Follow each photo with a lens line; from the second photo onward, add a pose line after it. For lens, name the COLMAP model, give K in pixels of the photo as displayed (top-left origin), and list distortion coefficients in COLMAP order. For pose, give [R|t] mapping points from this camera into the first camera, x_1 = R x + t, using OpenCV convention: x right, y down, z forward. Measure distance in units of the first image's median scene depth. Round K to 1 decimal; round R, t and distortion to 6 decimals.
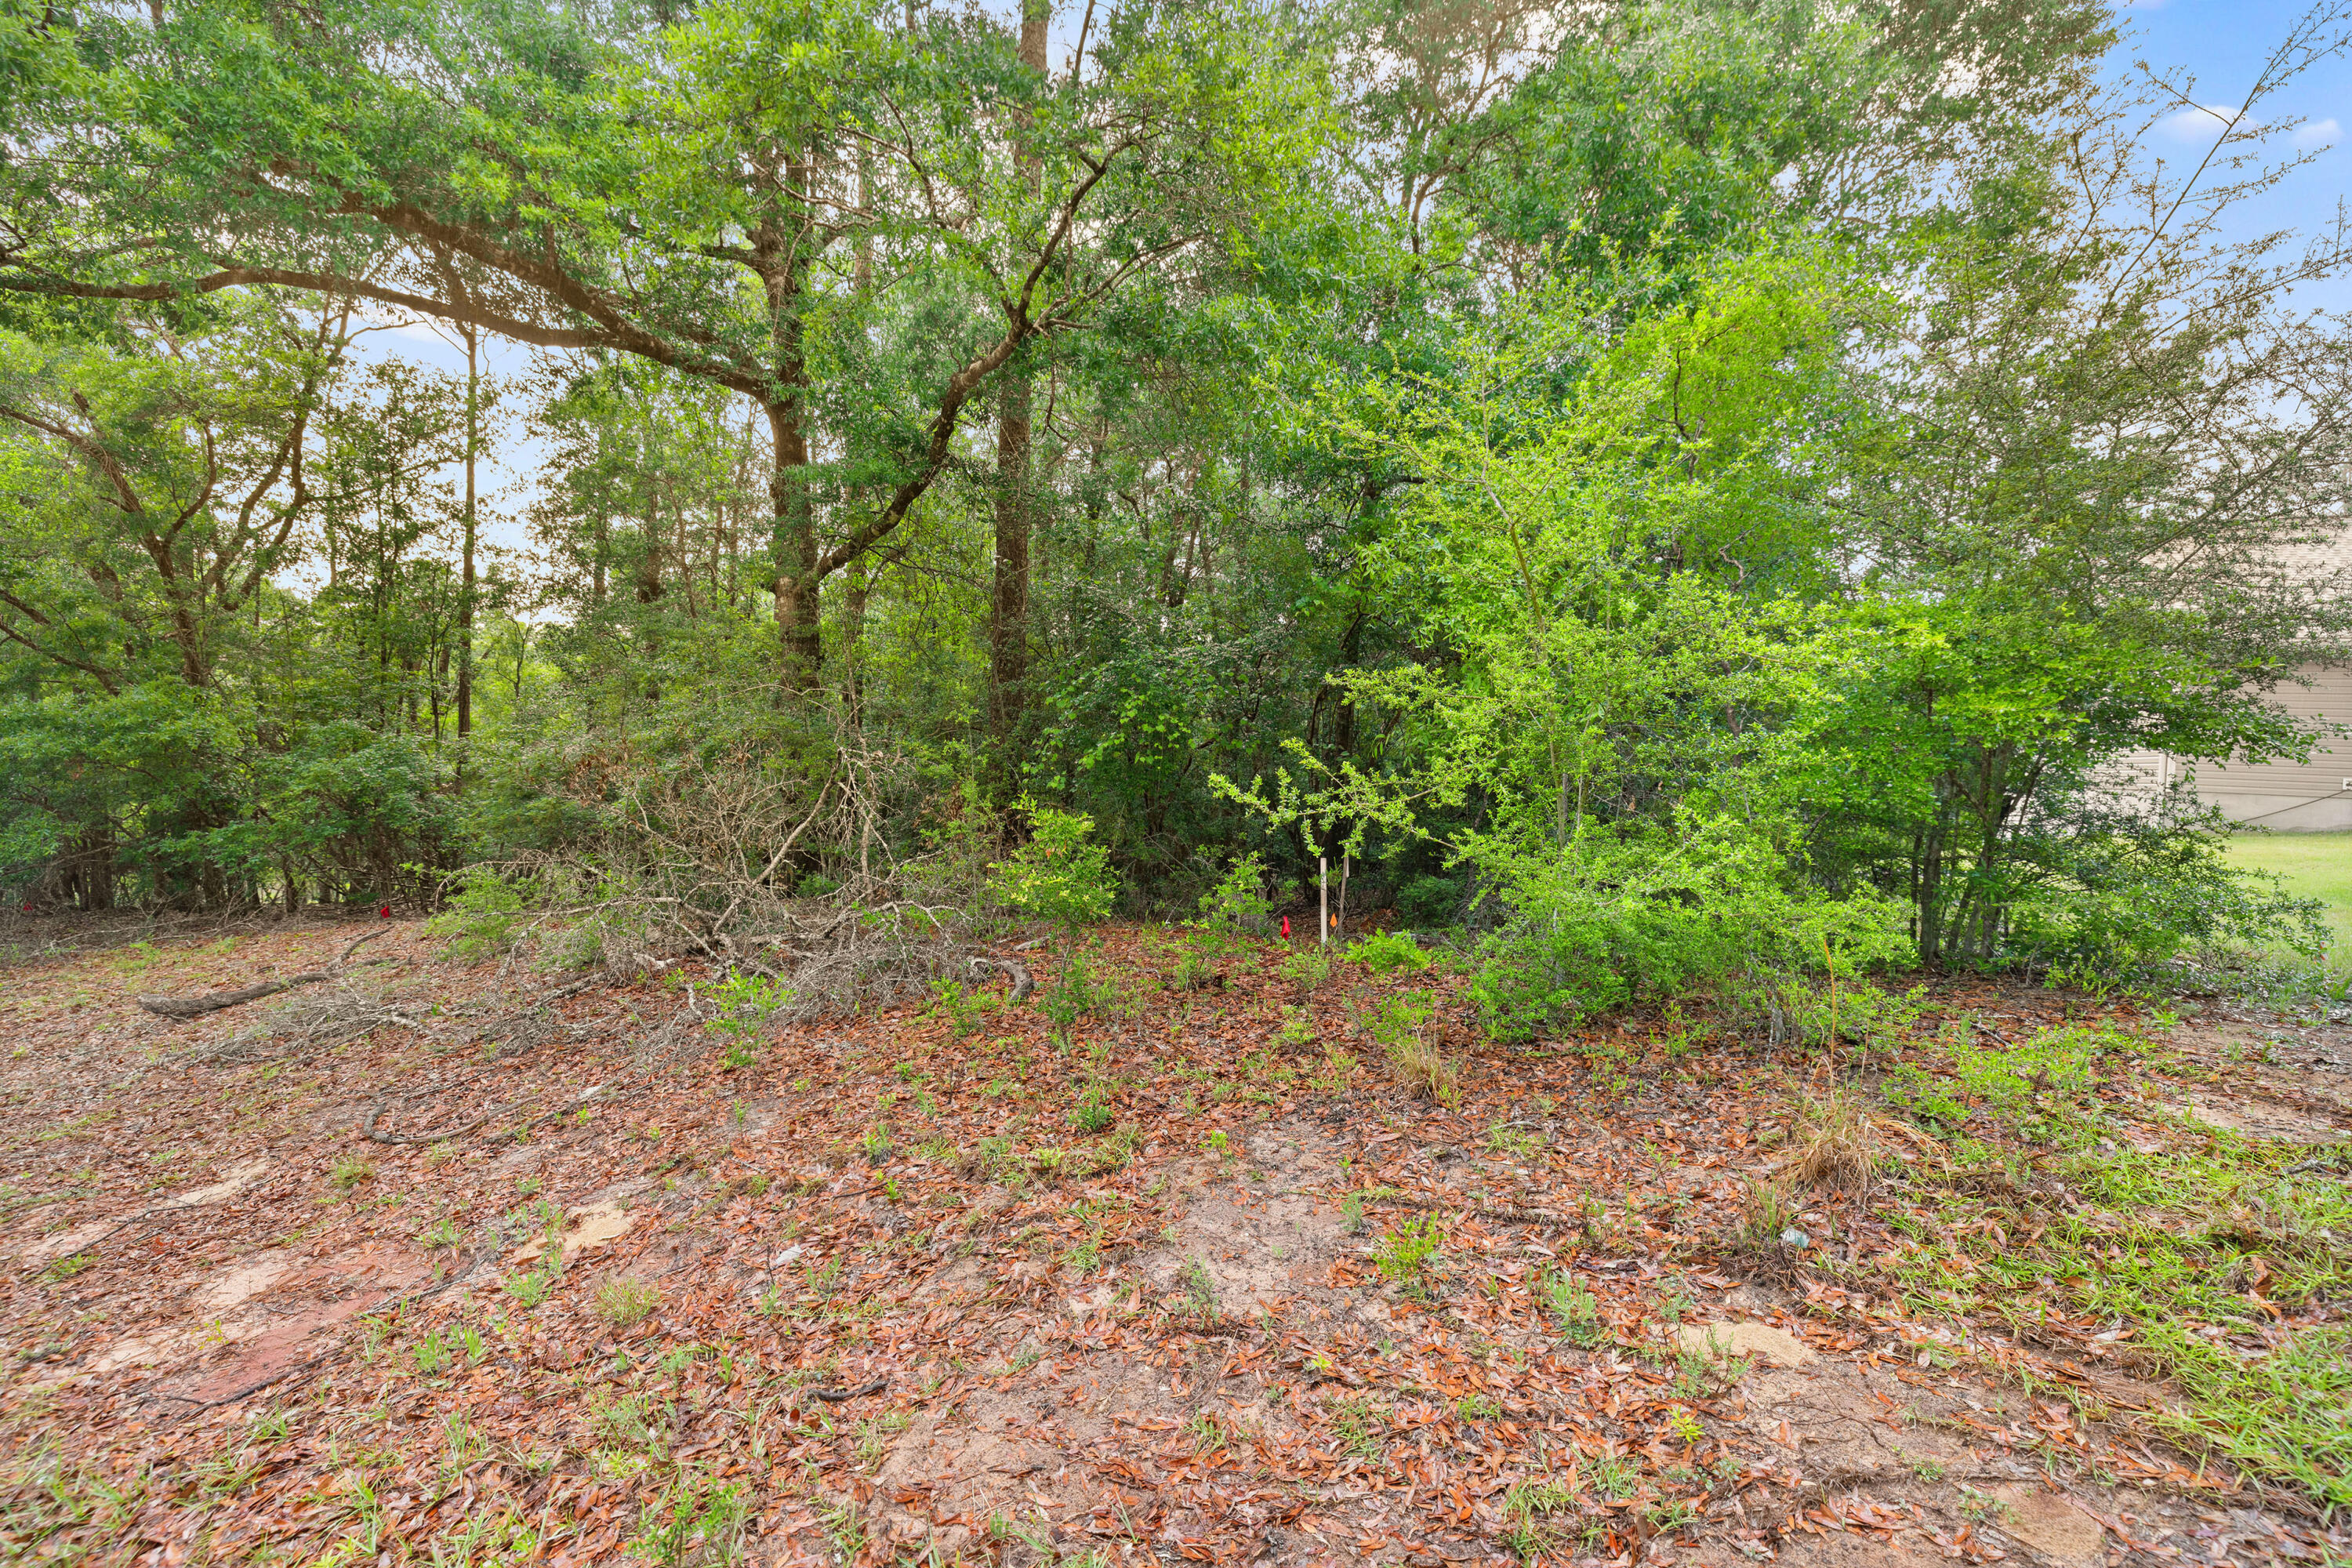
lens RADIAL K [[1034.3, 0, 1176.0], [0, 1034.3, 784.0], [0, 0, 1]] dist [-0.000404, 0.000018]
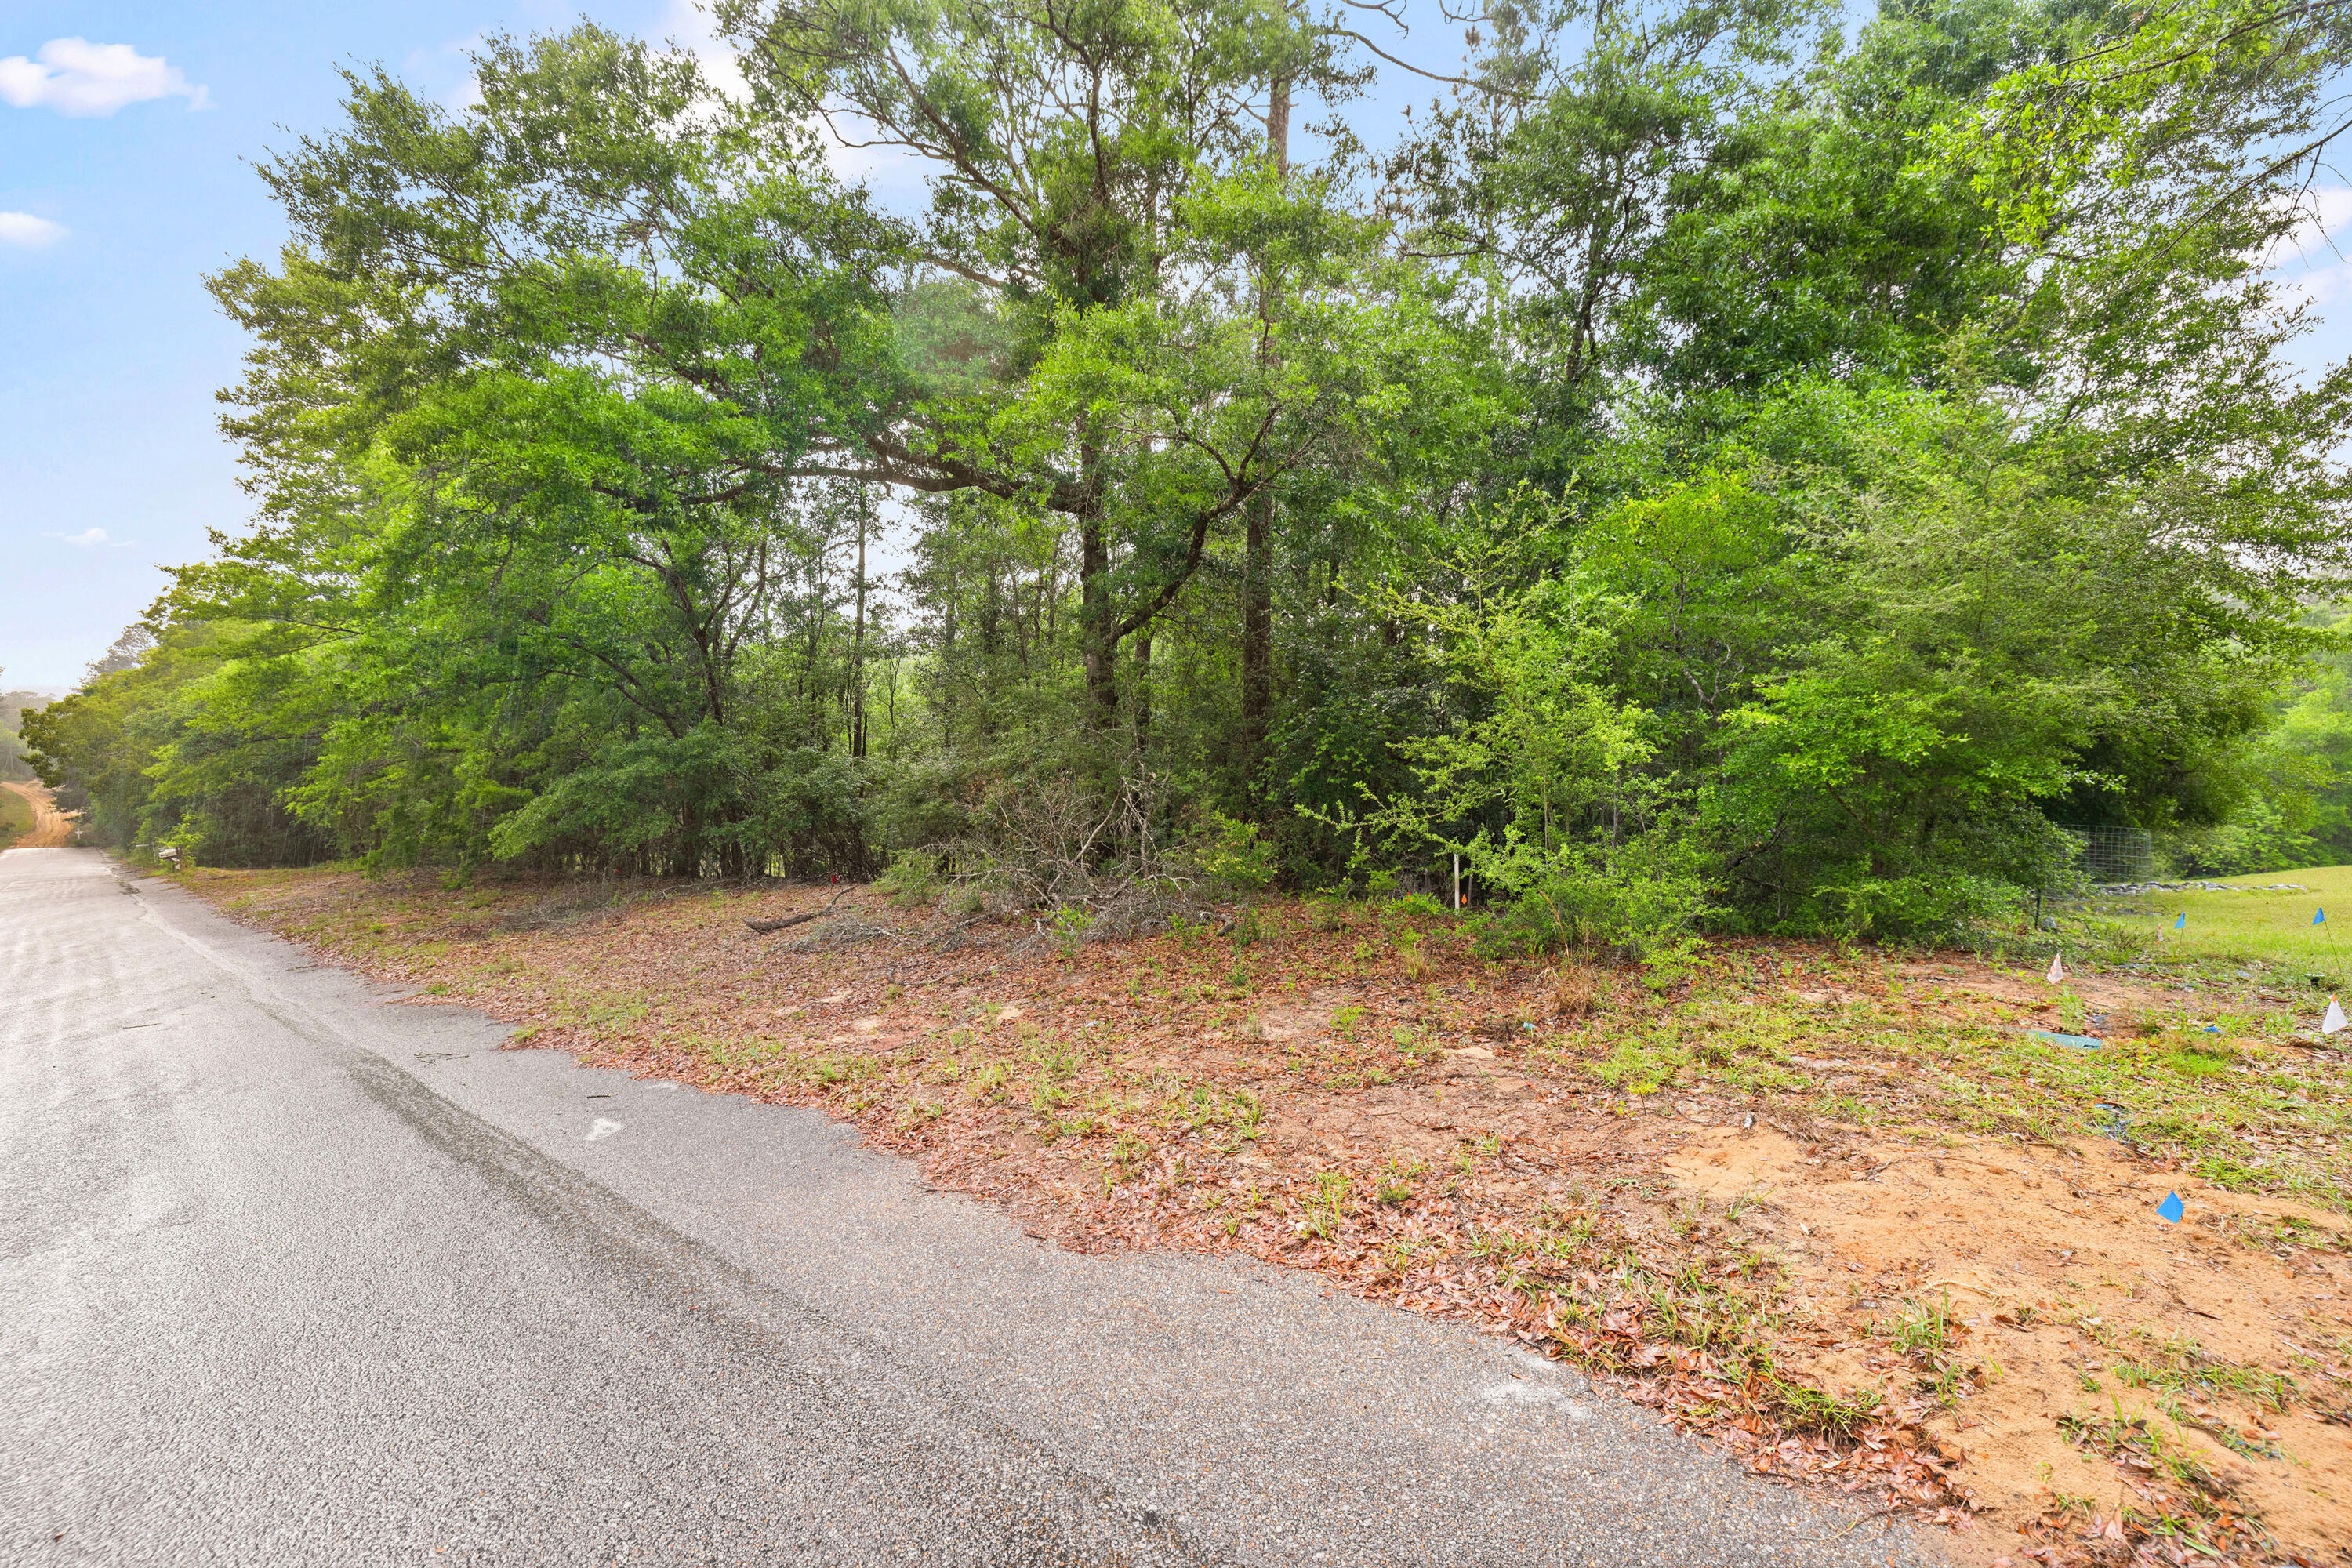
lens RADIAL K [[1034.3, 0, 1176.0], [0, 1034.3, 784.0], [0, 0, 1]] dist [-0.000404, 0.000018]
pose [[0.961181, 0.001788, -0.275913, 0.169911], [-0.001239, 0.999997, 0.002162, -0.024943], [0.275916, -0.001736, 0.961180, -0.446952]]
